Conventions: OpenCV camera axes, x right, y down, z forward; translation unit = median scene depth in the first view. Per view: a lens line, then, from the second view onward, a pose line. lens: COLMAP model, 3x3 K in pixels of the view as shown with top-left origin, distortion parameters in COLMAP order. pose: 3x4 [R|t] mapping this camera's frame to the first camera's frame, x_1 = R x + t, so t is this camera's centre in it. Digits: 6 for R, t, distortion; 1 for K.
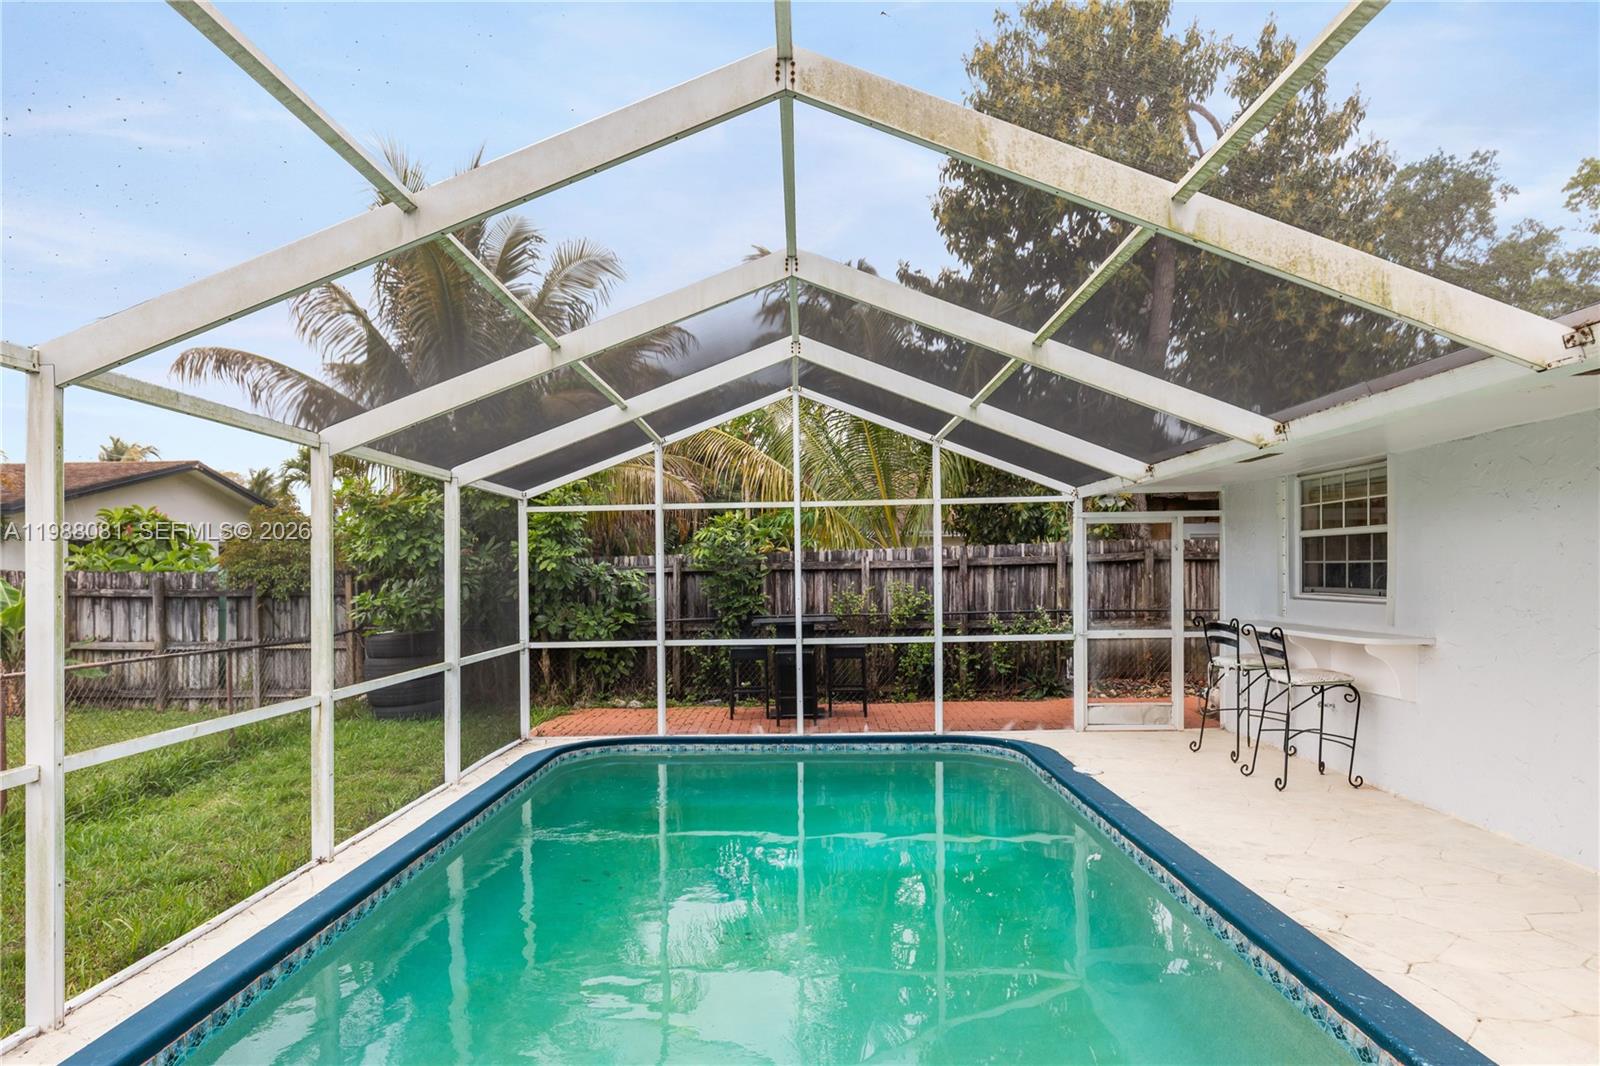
lens RADIAL K [[962.1, 0, 780.1], [0, 962.1, 584.9], [0, 0, 1]] dist [0.003912, -0.001495]
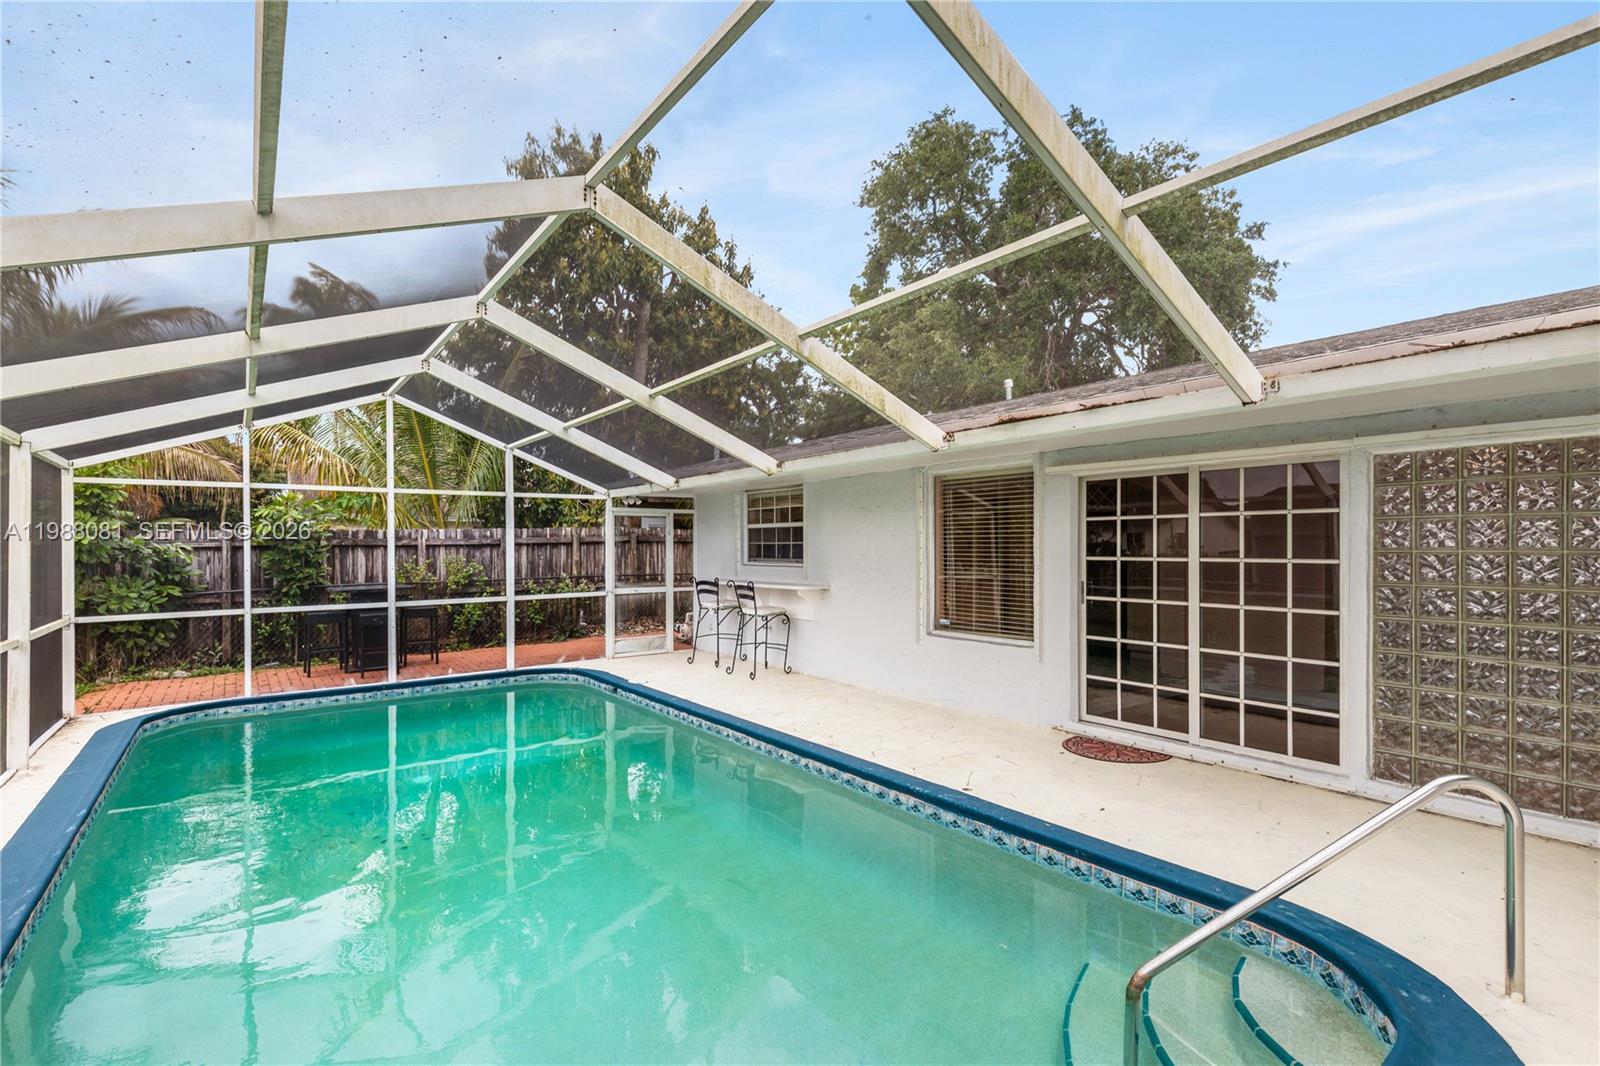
lens RADIAL K [[718.3, 0, 778.6], [0, 718.3, 547.5], [0, 0, 1]] dist [0.009828, -0.000444]
pose [[0.787677, 0.008312, 0.616032, -0.127946], [0.003078, 0.999843, -0.017425, 0.003967], [-0.616081, 0.015622, 0.787528, -0.005722]]
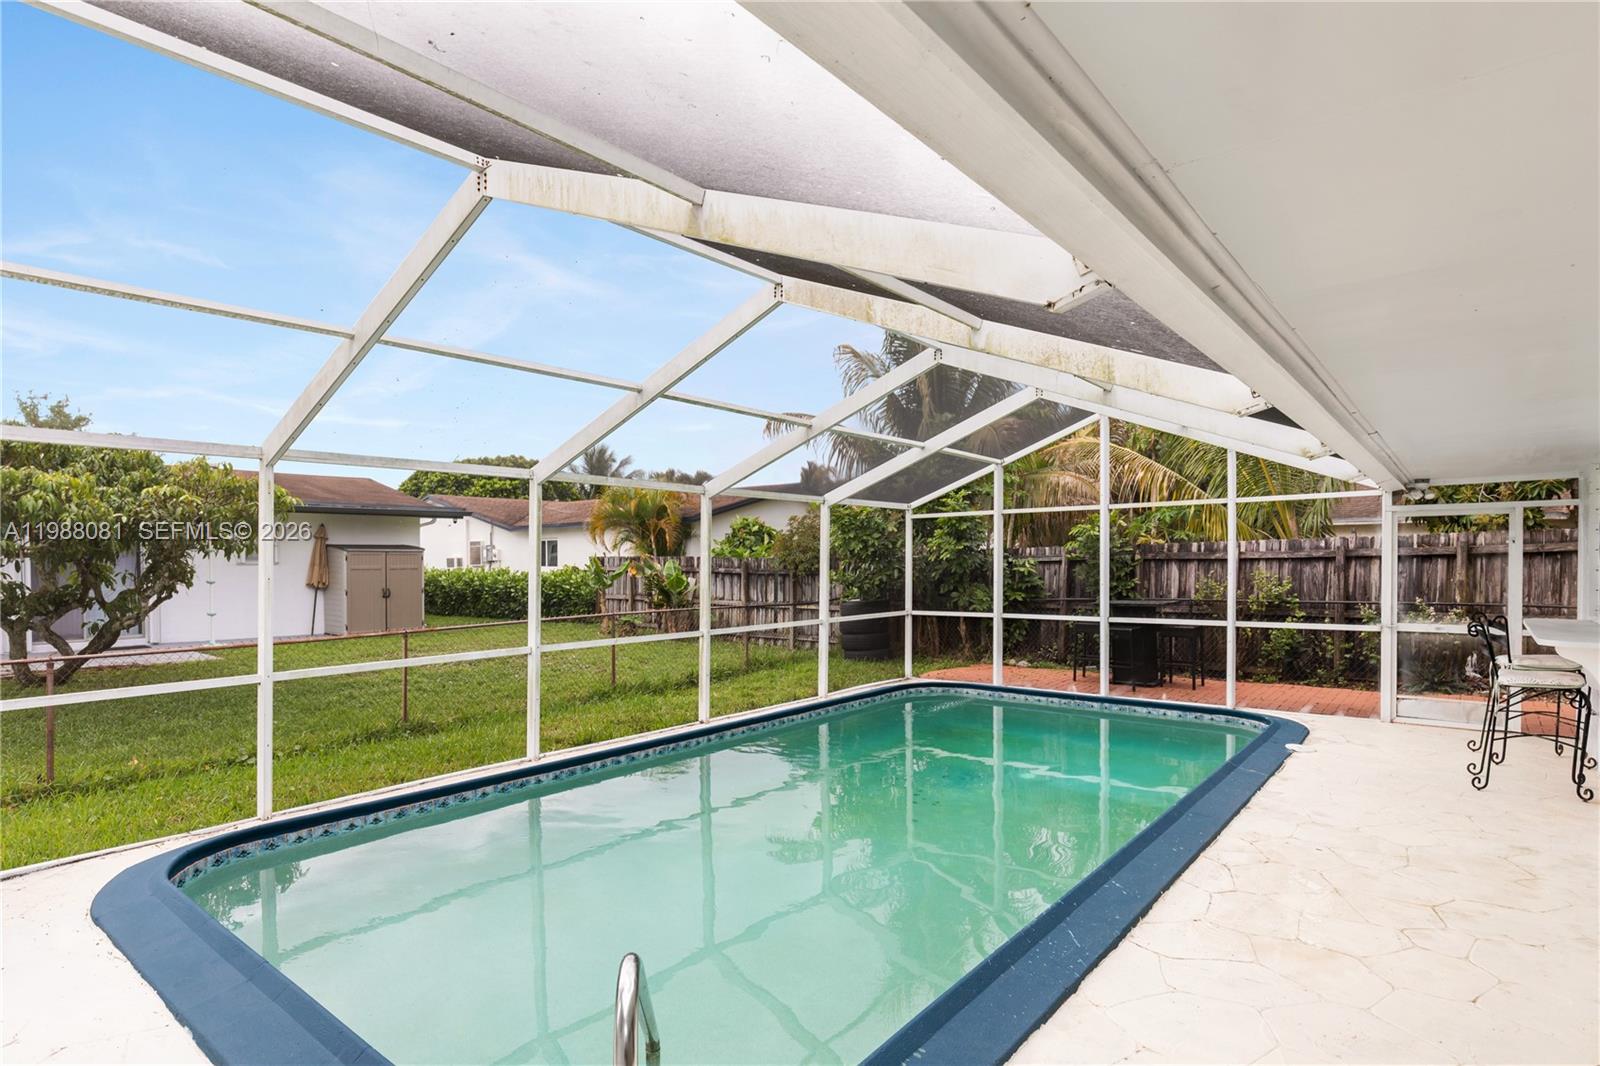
lens RADIAL K [[835.2, 0, 793.8], [0, 835.2, 563.2], [0, 0, 1]] dist [-0.000032, -0.000065]
pose [[0.792492, 0.009663, -0.609806, 0.291606], [-0.011811, 0.999930, 0.000495, -0.006725], [0.609768, 0.006810, 0.792551, -0.065951]]
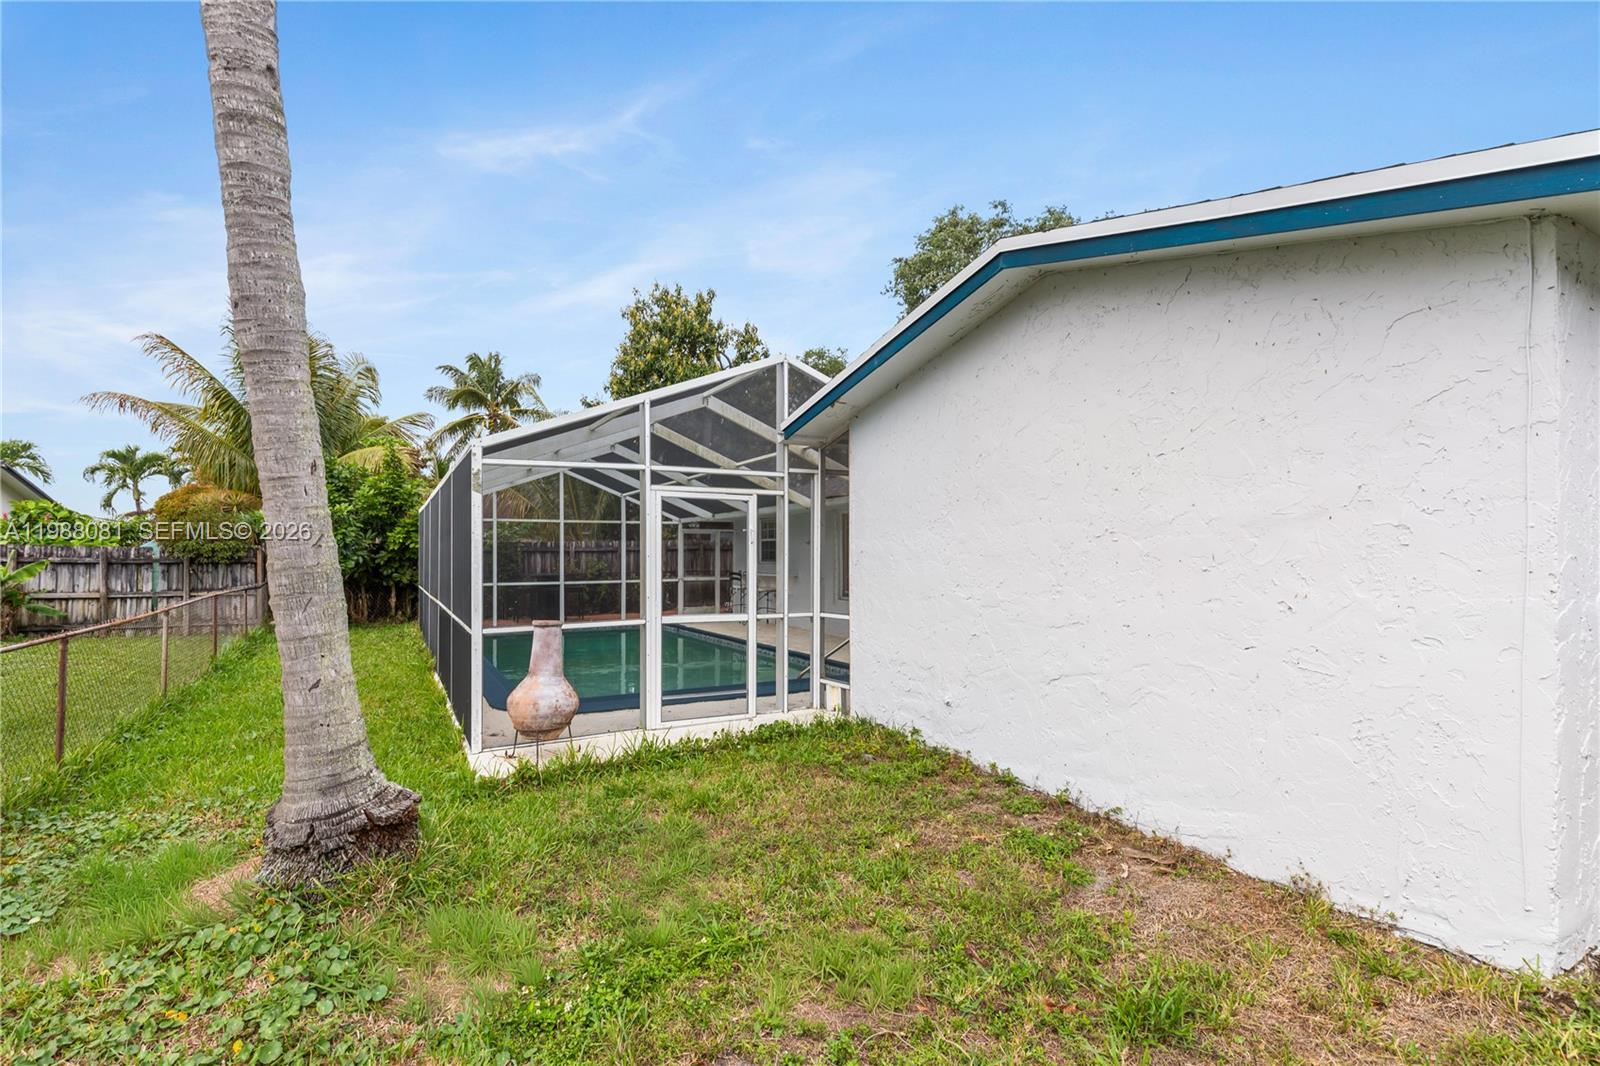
lens RADIAL K [[707.9, 0, 789.0], [0, 707.9, 545.4], [0, 0, 1]] dist [0.005246, 0.000148]
pose [[0.859253, 0.018766, 0.511206, -0.303866], [-0.002830, 0.999486, -0.031933, 0.019017], [-0.511543, 0.025992, 0.858865, -0.557023]]
